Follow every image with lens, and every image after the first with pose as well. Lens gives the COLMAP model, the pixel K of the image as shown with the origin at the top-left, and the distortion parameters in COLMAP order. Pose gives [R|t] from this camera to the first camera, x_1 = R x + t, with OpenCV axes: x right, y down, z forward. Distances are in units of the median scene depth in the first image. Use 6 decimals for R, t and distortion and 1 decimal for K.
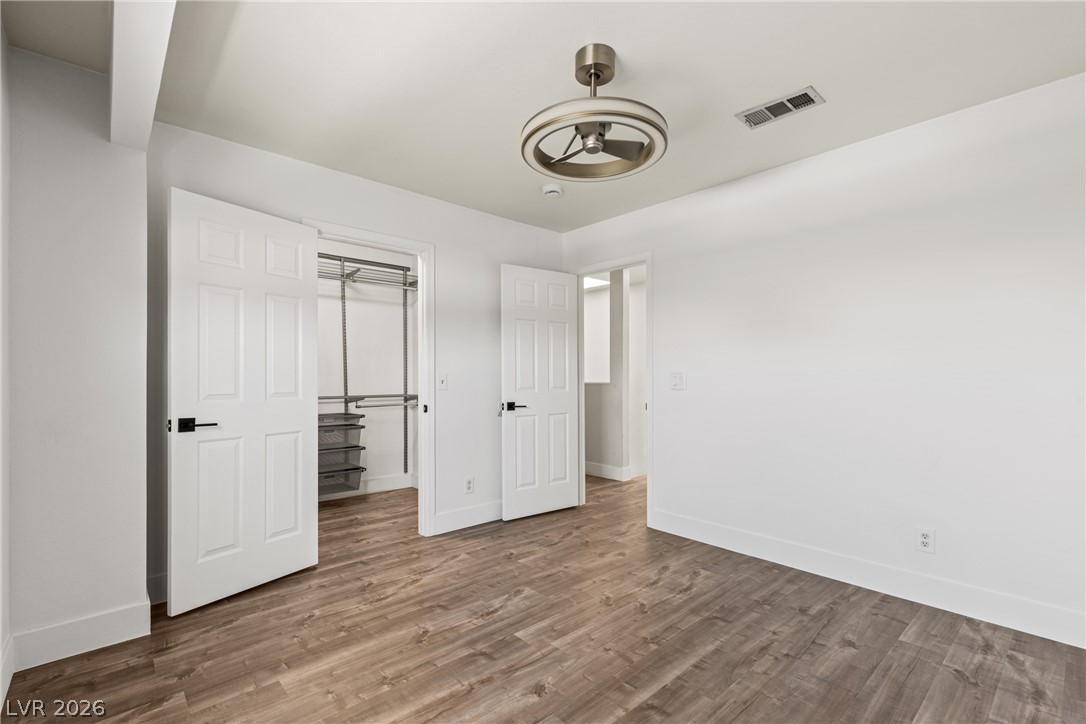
lens RADIAL K [[491.5, 0, 538.8], [0, 491.5, 373.2], [0, 0, 1]] dist [0.018746, -0.004009]
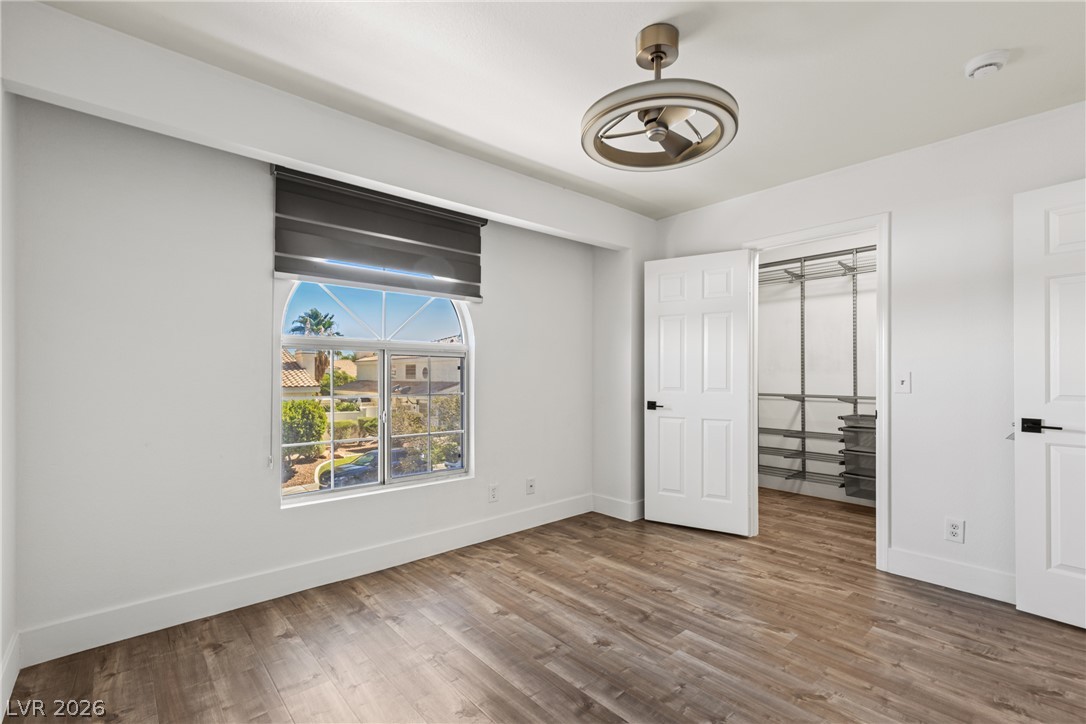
lens RADIAL K [[491.5, 0, 558.4], [0, 491.5, 373.0], [0, 0, 1]] dist [0.018746, -0.004009]
pose [[0.014849, -0.003815, -0.999882, 0.943254], [0.006249, 0.999974, -0.003723, 0.002851], [0.999870, -0.006193, 0.014872, 0.710426]]
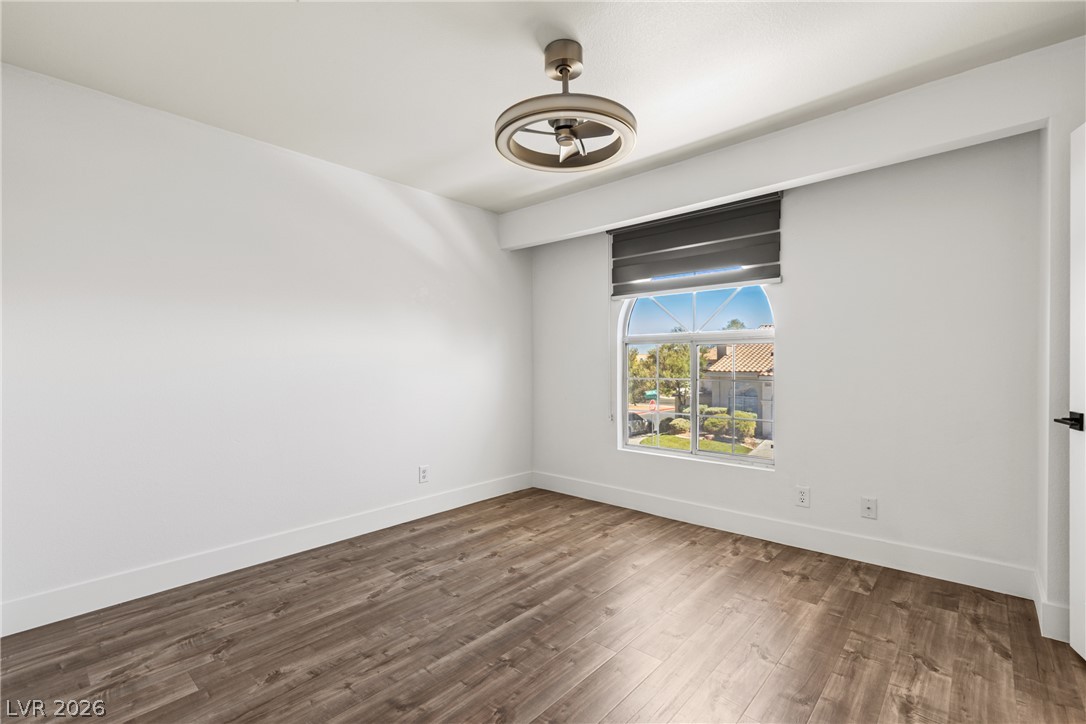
lens RADIAL K [[491.5, 0, 543.8], [0, 491.5, 362.3], [0, 0, 1]] dist [0.018746, -0.004009]
pose [[-0.993476, 0.005166, -0.113921, 0.246241], [0.006308, 0.999933, -0.009661, 0.014131], [0.113863, -0.010317, -0.993443, 1.800566]]
